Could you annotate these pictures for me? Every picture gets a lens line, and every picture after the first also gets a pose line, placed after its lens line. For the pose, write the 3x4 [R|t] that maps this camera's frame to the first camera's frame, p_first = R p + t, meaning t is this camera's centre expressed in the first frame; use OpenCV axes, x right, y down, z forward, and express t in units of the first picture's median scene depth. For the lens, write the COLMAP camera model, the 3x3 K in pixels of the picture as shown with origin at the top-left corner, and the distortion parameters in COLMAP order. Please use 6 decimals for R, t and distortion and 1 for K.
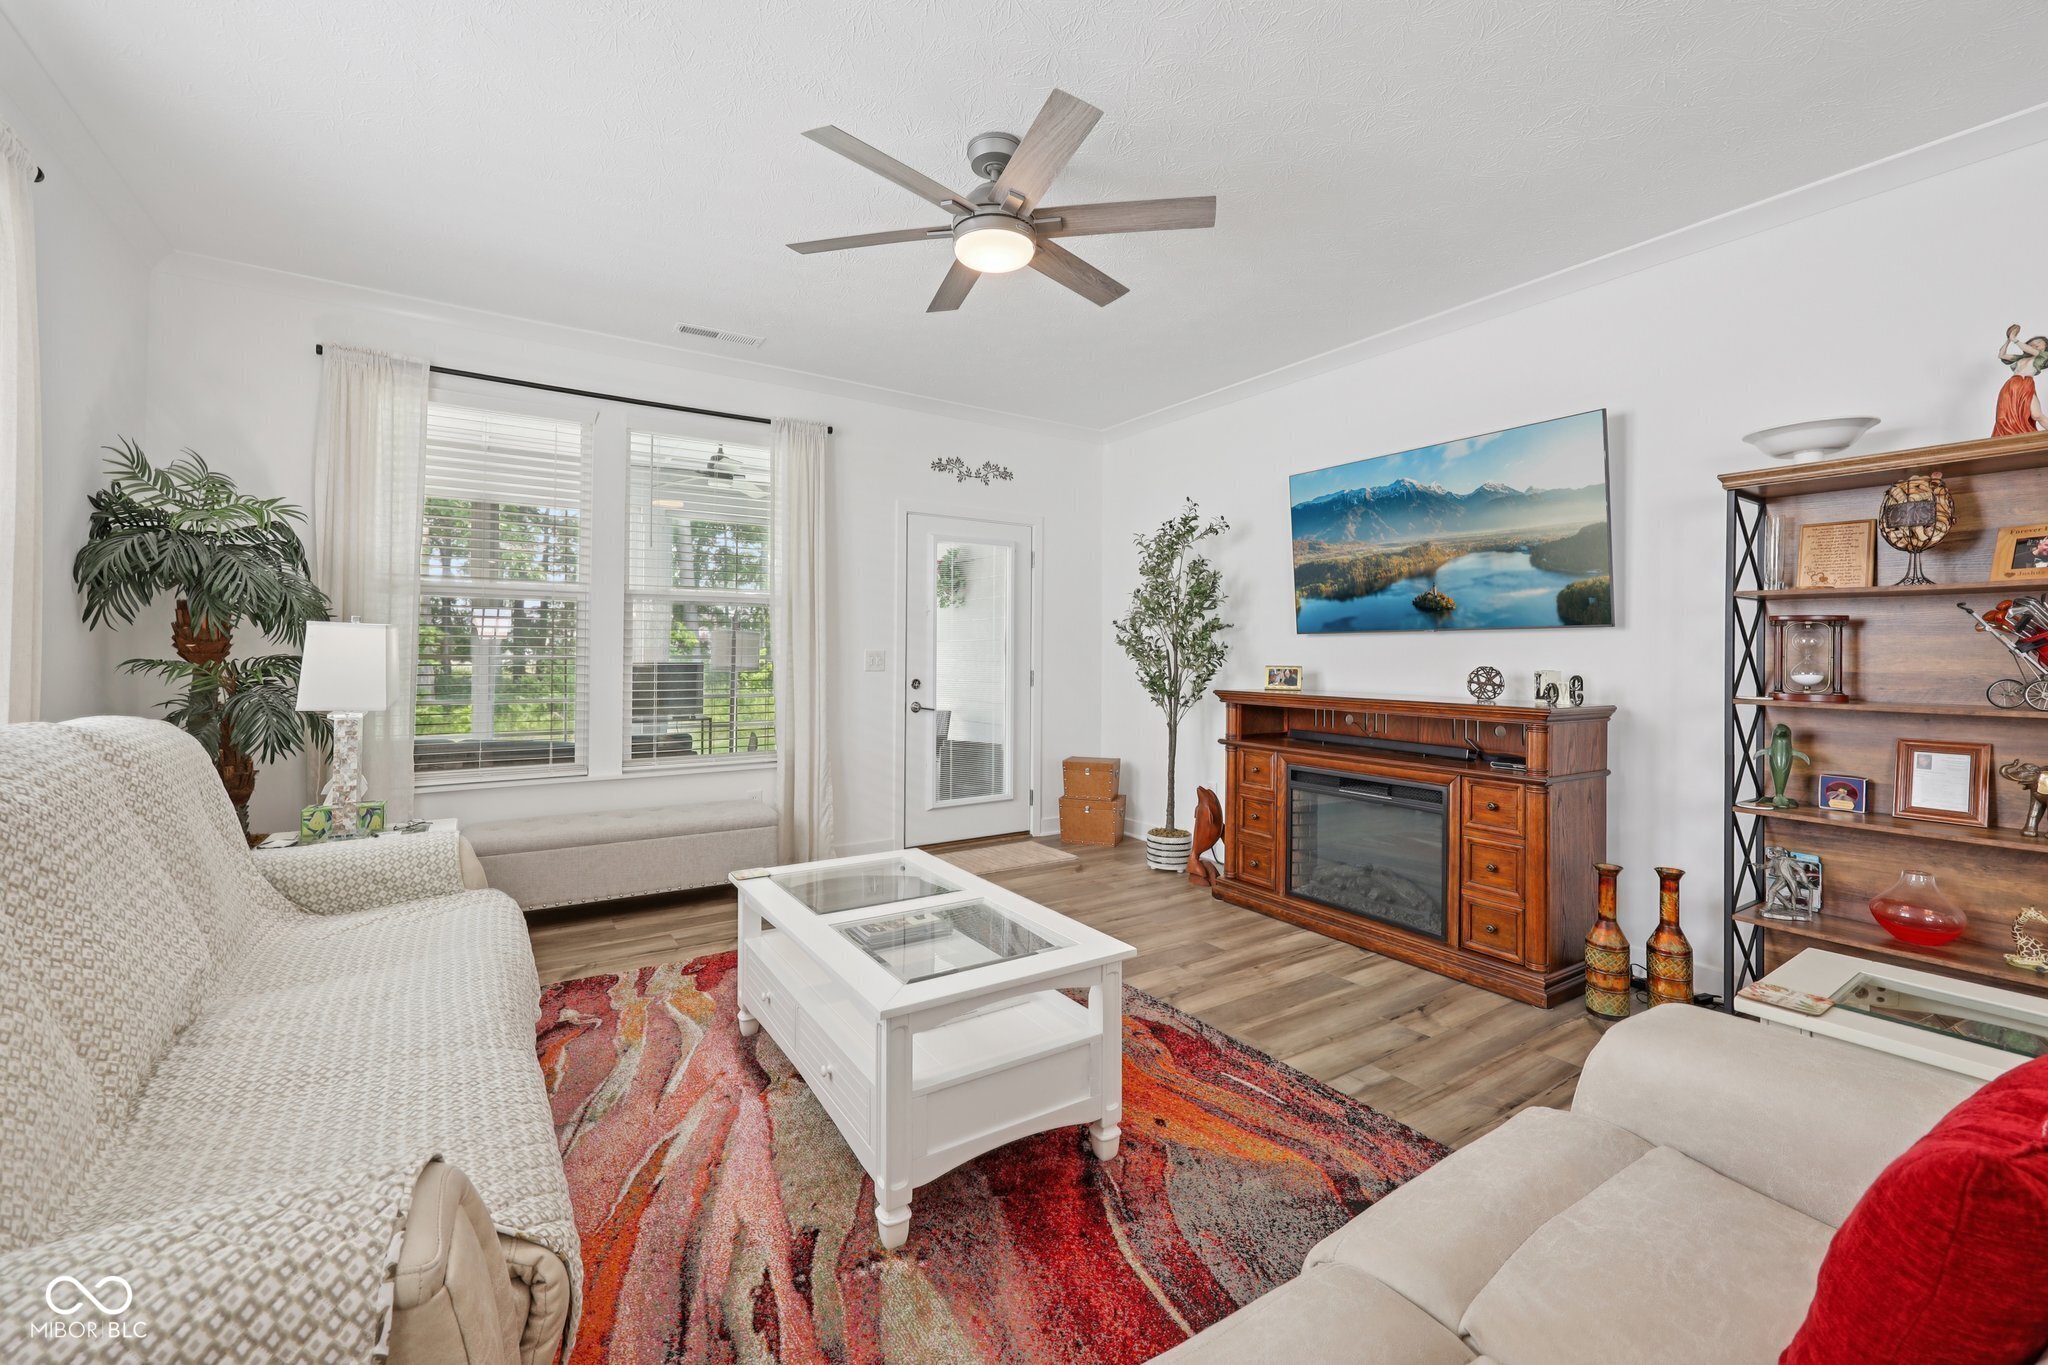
lens RADIAL K [[830.3, 0, 1024.2], [0, 830.3, 692.5], [0, 0, 1]] dist [-0.000504, 0.000921]
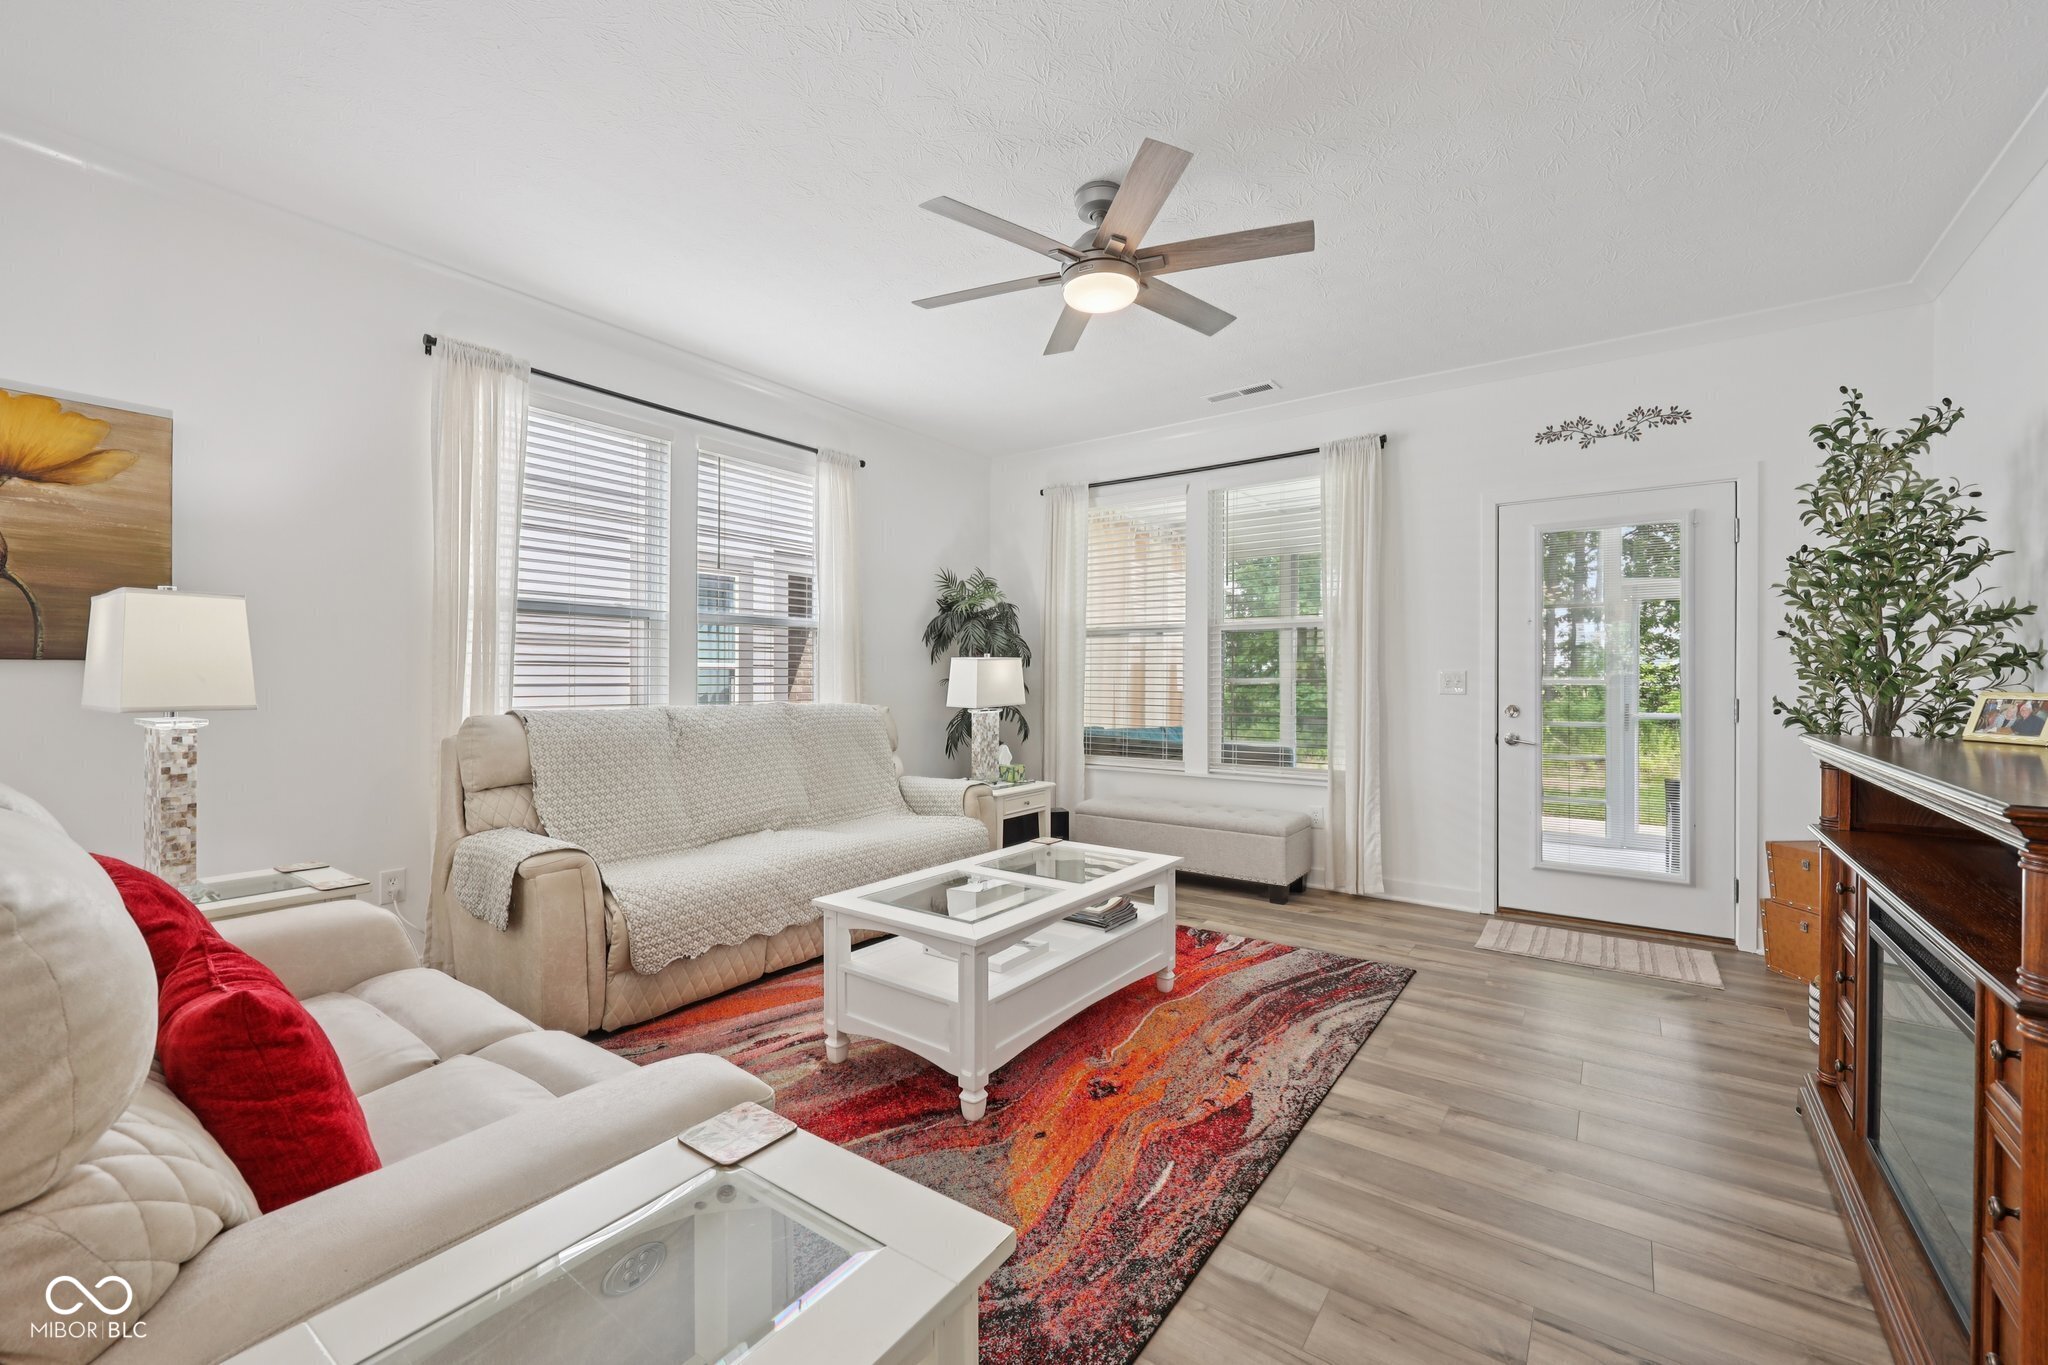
lens RADIAL K [[830.3, 0, 1028.4], [0, 830.3, 697.8], [0, 0, 1]] dist [-0.000504, 0.000921]
pose [[0.354587, 0.016109, -0.934884, 0.704432], [-0.045434, 0.998967, -0.000019, -0.001523], [0.933918, 0.042482, 0.354953, 0.401311]]
